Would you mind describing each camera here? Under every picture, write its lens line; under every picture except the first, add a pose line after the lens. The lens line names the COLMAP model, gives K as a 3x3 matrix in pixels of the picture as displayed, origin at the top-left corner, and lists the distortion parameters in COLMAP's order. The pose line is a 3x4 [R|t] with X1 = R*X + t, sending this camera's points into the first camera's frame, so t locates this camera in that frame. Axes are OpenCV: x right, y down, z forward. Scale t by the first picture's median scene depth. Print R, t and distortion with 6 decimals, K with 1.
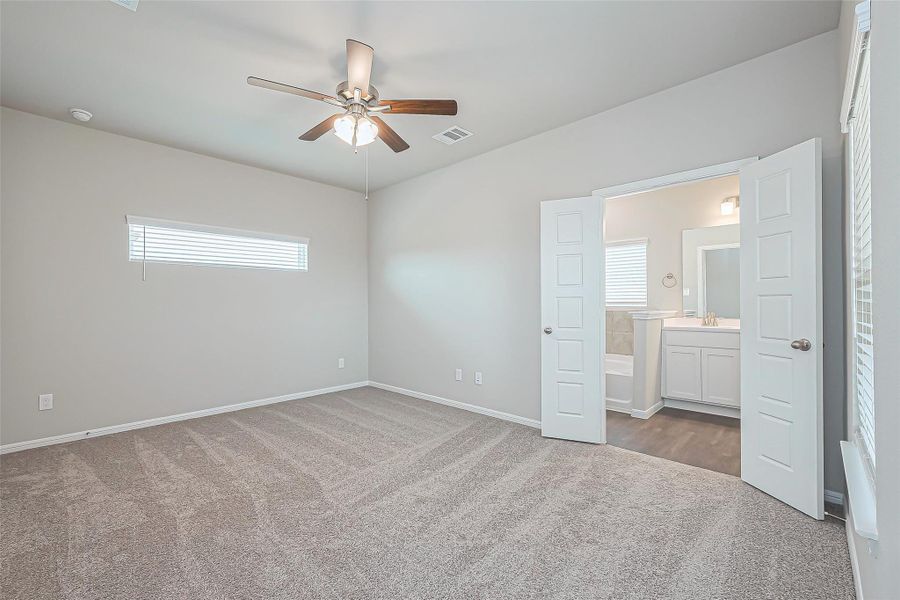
lens RADIAL K [[362.8, 0, 454.1], [0, 362.8, 299.9], [0, 0, 1]] dist [-0.000001, -0.000085]
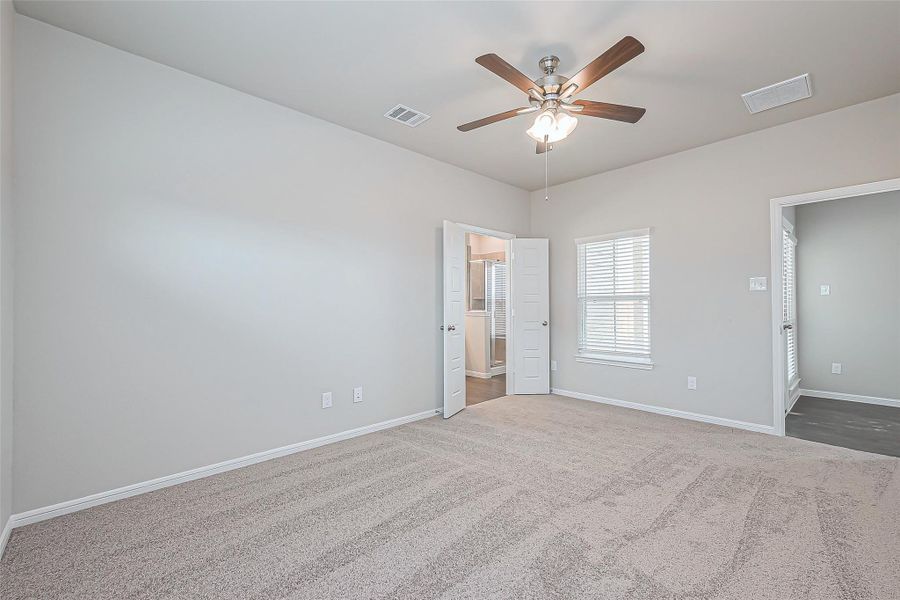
lens RADIAL K [[362.8, 0, 454.1], [0, 362.8, 299.9], [0, 0, 1]] dist [-0.000001, -0.000085]
pose [[0.059738, 0.029948, 0.997765, -0.948614], [-0.006706, 0.999539, -0.029599, 0.024504], [-0.998192, -0.004923, 0.059912, 0.901866]]
